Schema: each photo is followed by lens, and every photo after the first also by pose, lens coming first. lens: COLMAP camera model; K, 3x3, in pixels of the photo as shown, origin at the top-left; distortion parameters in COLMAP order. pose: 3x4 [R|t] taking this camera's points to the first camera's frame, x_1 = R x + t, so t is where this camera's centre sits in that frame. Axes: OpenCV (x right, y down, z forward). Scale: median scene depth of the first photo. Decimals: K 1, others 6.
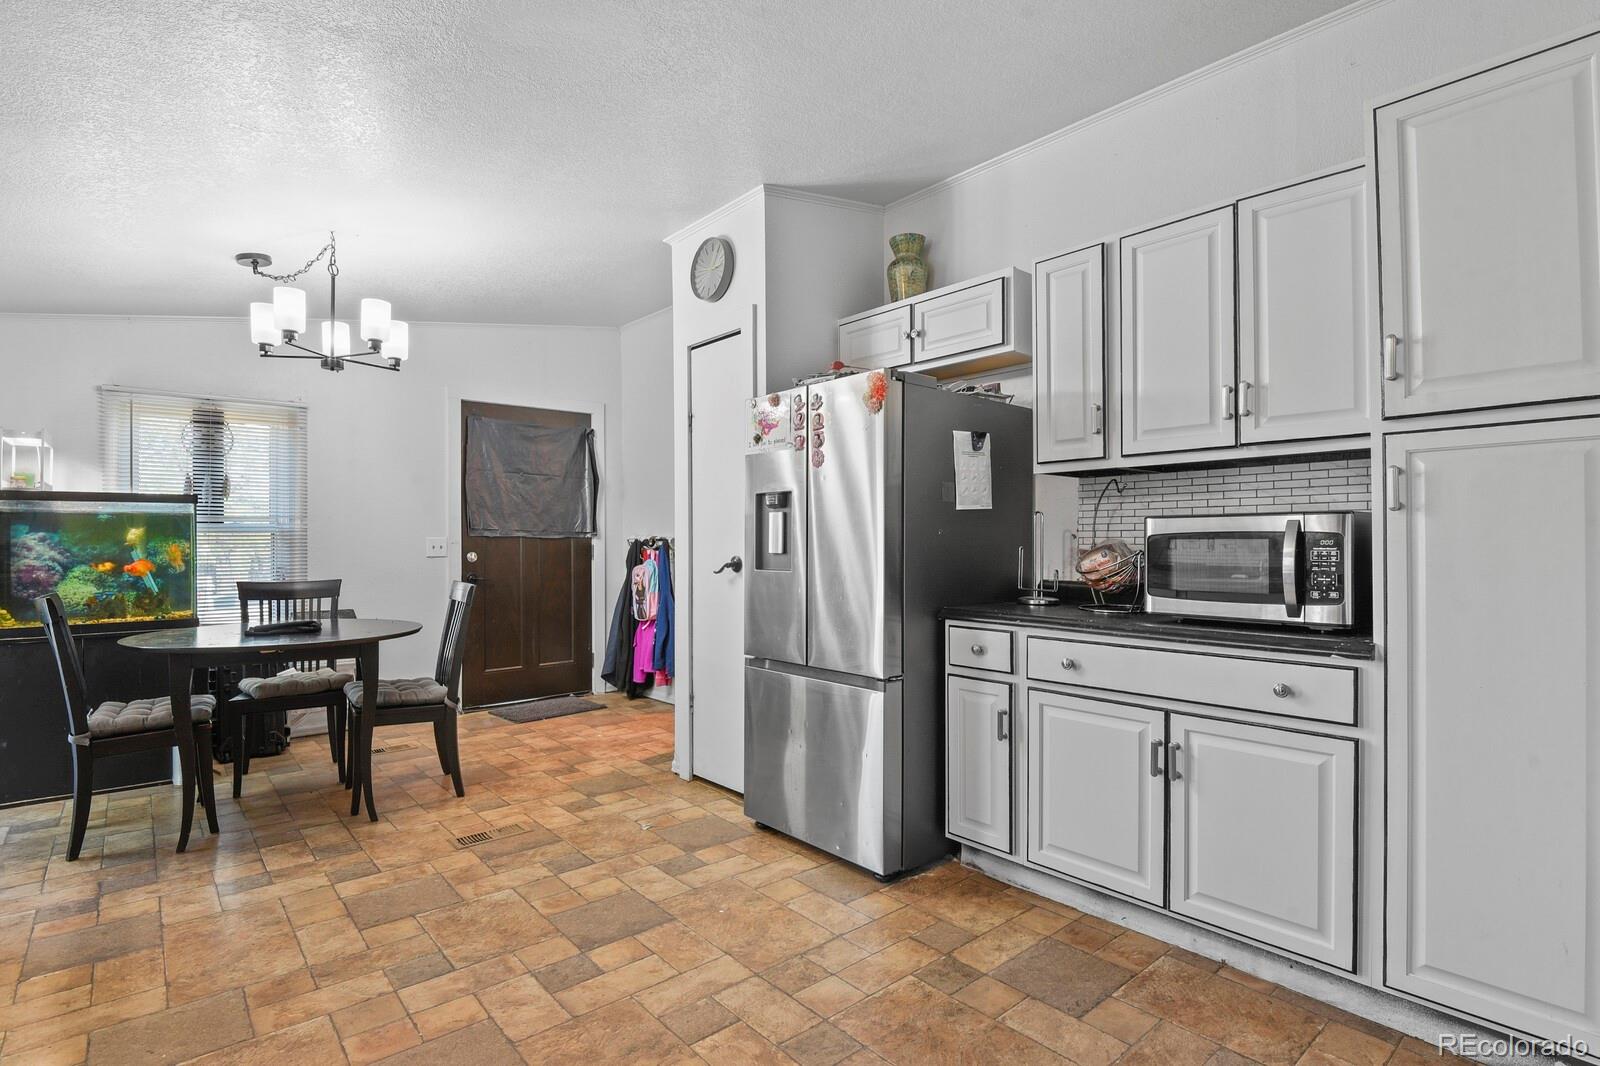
lens RADIAL K [[778.4, 0, 803.3], [0, 778.4, 536.7], [0, 0, 1]] dist [-0.017546, -0.000194]
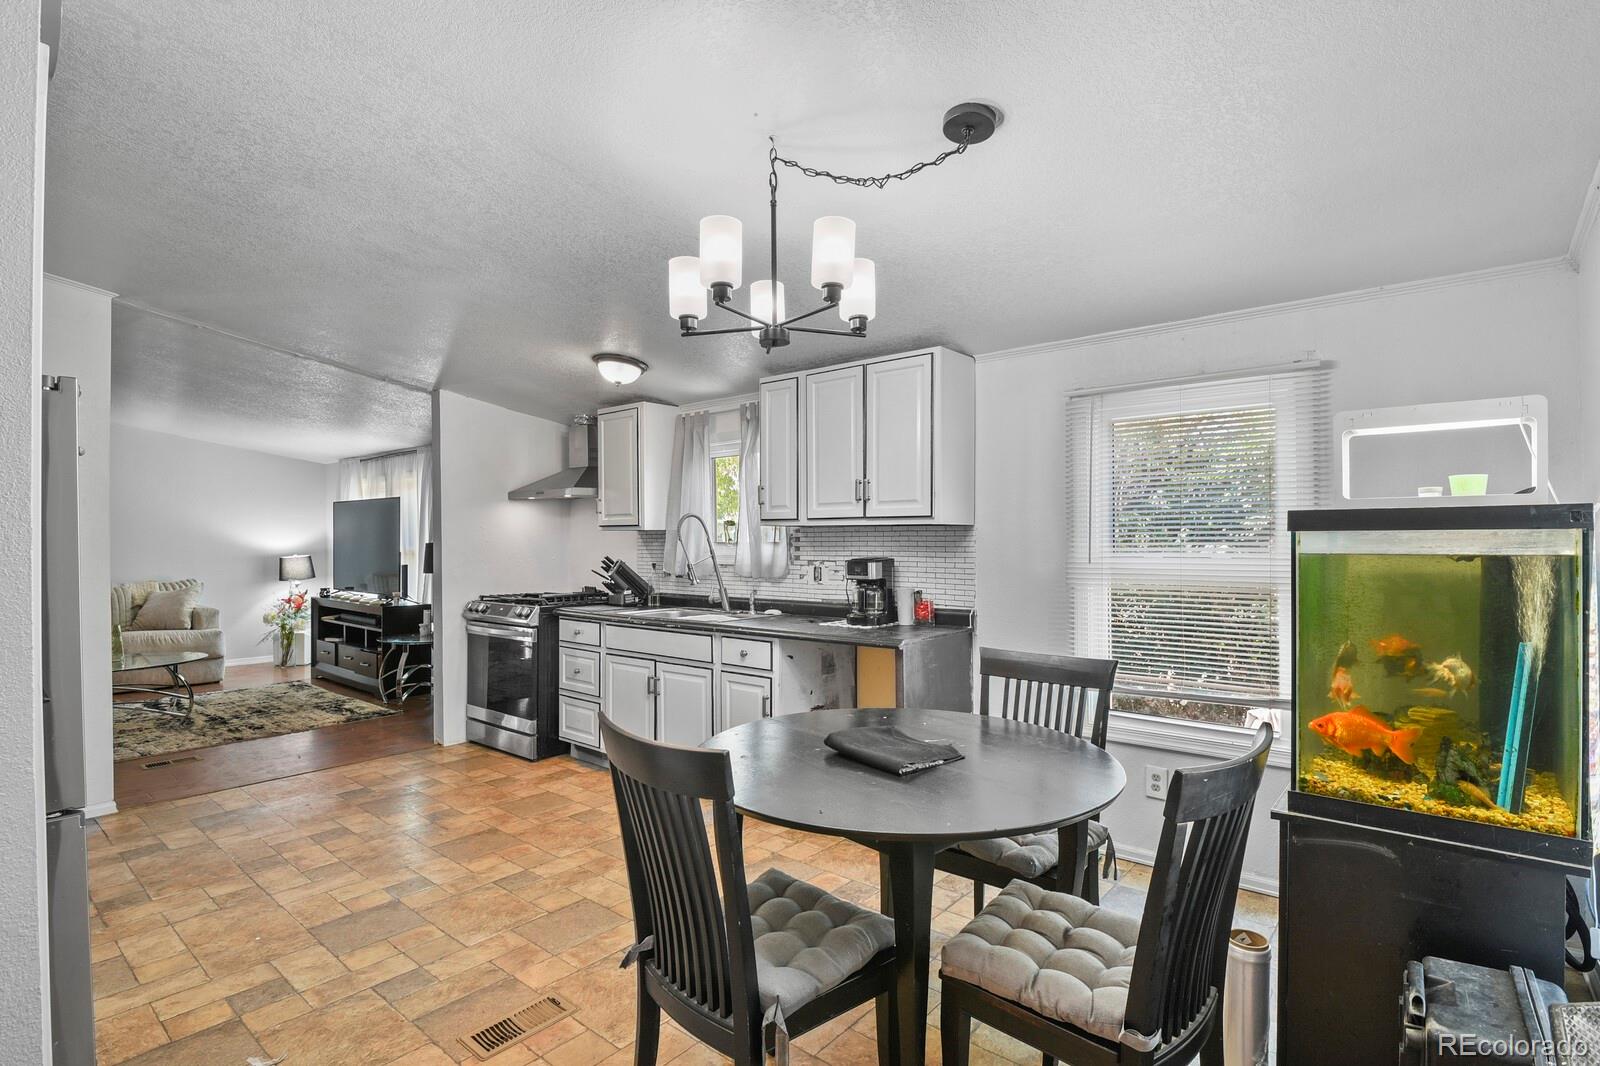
lens RADIAL K [[778.4, 0, 806.7], [0, 778.4, 538.5], [0, 0, 1]] dist [-0.017546, -0.000194]
pose [[-0.986408, 0.008283, -0.164108, -0.587192], [0.009272, 0.999943, -0.005263, -0.053623], [0.164055, -0.006713, -0.986428, 1.859091]]
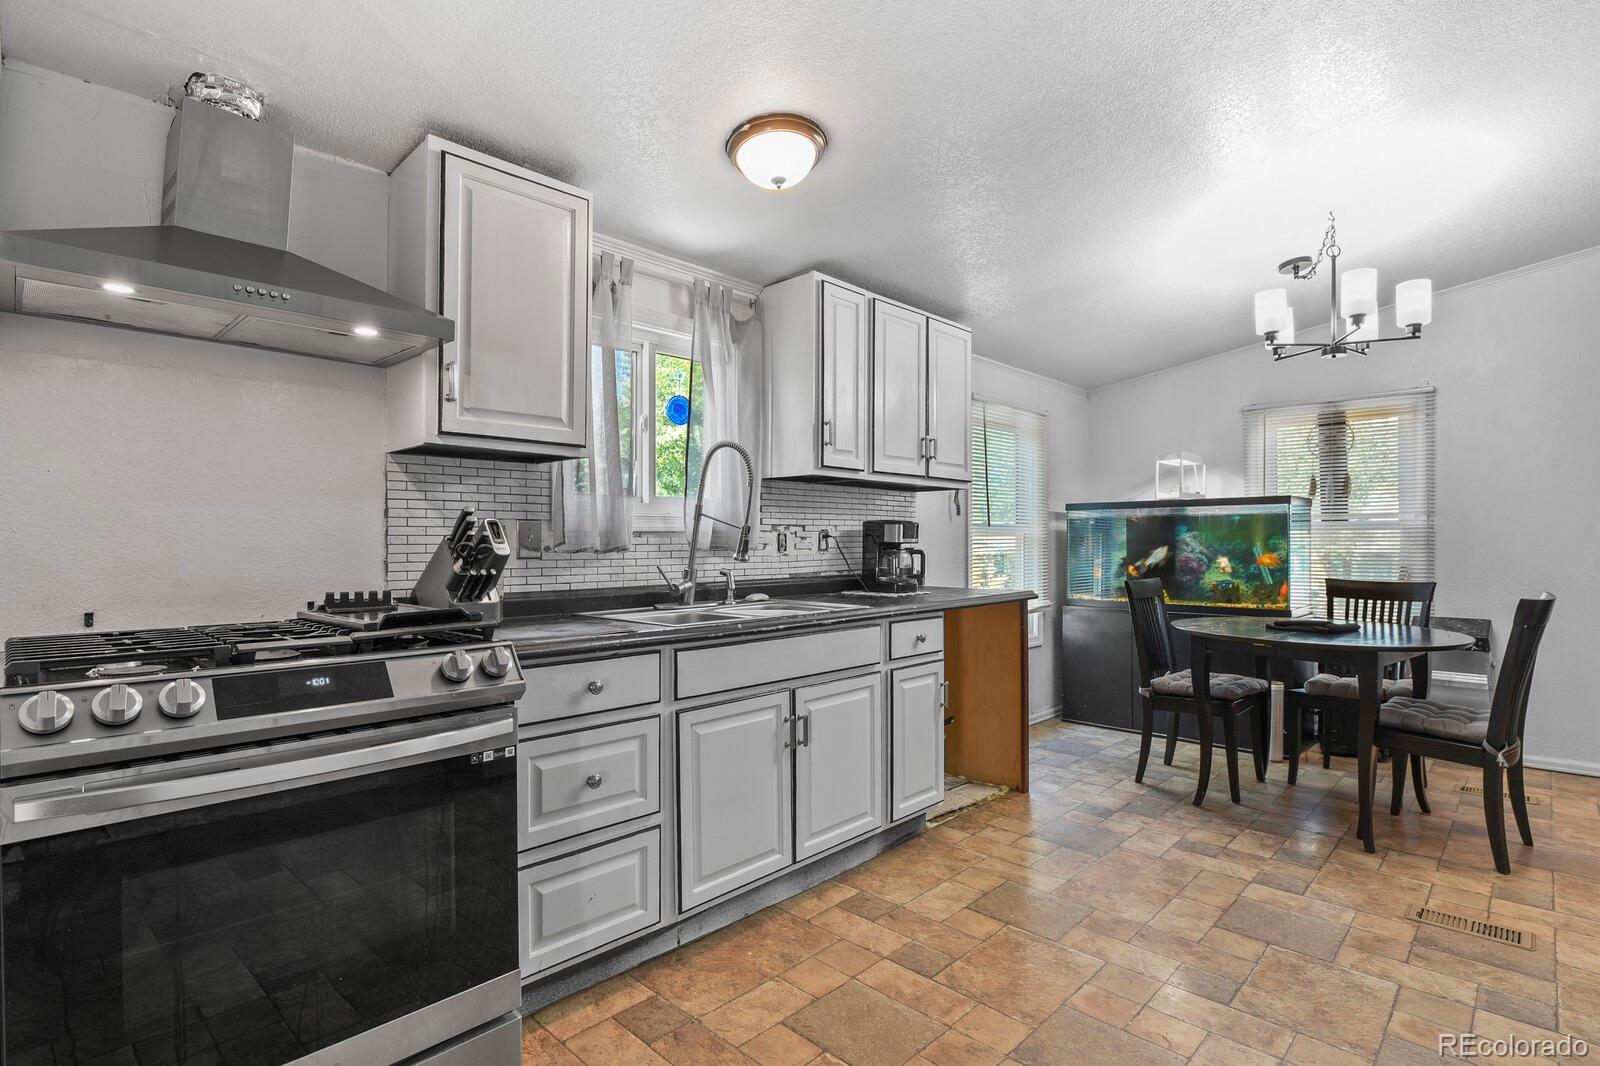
lens RADIAL K [[778.4, 0, 802.0], [0, 778.4, 536.0], [0, 0, 1]] dist [-0.017546, -0.000194]
pose [[0.088041, -0.001353, -0.996116, 0.307609], [0.005655, 0.999984, -0.000858, -0.000847], [0.996101, -0.005558, 0.088047, 0.303809]]
